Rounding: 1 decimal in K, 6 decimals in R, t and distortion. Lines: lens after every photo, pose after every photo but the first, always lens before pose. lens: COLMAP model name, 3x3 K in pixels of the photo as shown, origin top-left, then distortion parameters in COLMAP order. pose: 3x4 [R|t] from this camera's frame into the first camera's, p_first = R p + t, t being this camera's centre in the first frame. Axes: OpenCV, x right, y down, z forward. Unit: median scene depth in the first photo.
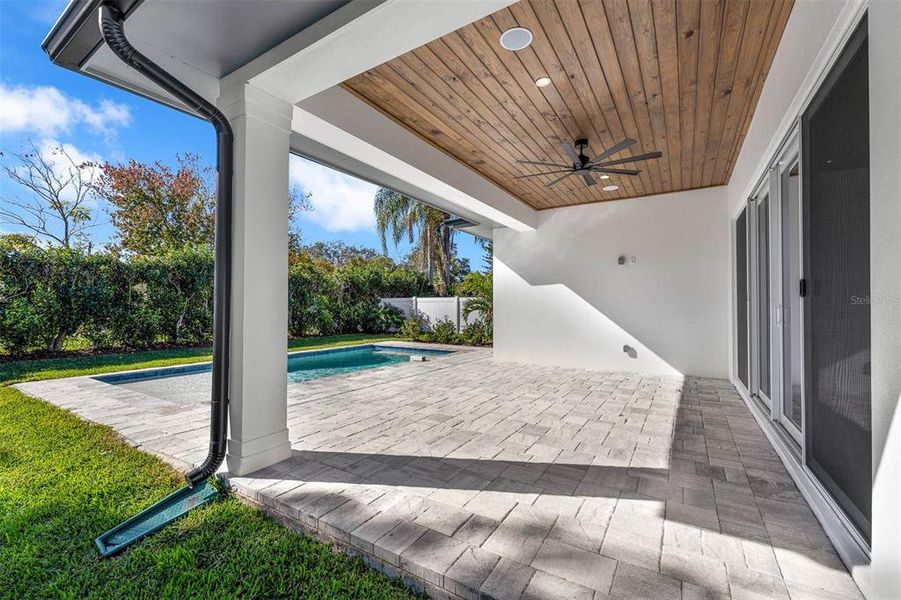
lens RADIAL K [[360.6, 0, 448.8], [0, 360.6, 308.6], [0, 0, 1]] dist [0.001364, 0.000066]
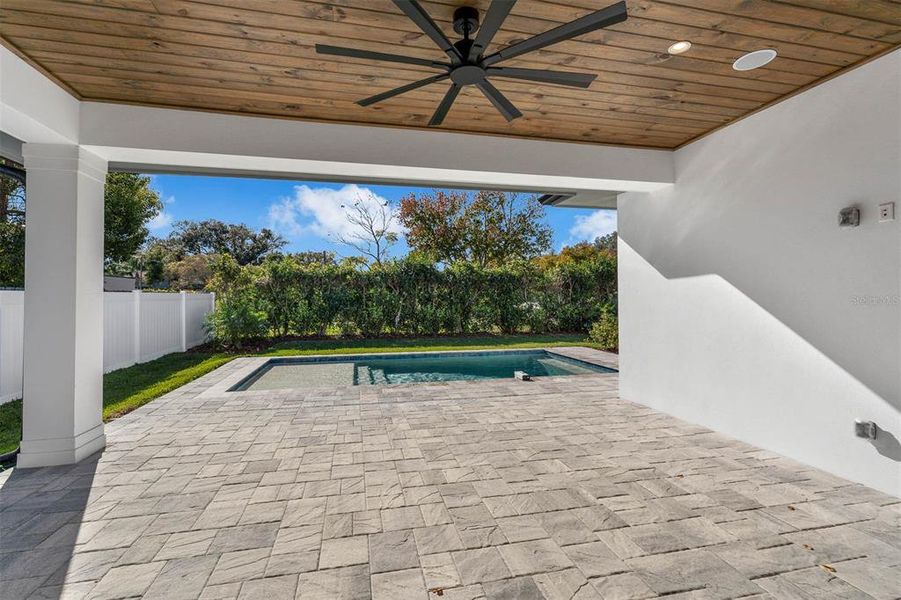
lens RADIAL K [[362.8, 0, 450.5], [0, 362.8, 300.0], [0, 0, 1]] dist [0.000295, -0.000122]
pose [[0.717009, 0.000919, -0.697063, 0.404542], [-0.003117, 0.999993, -0.001888, -0.031446], [0.697057, 0.003526, 0.717007, 0.348732]]
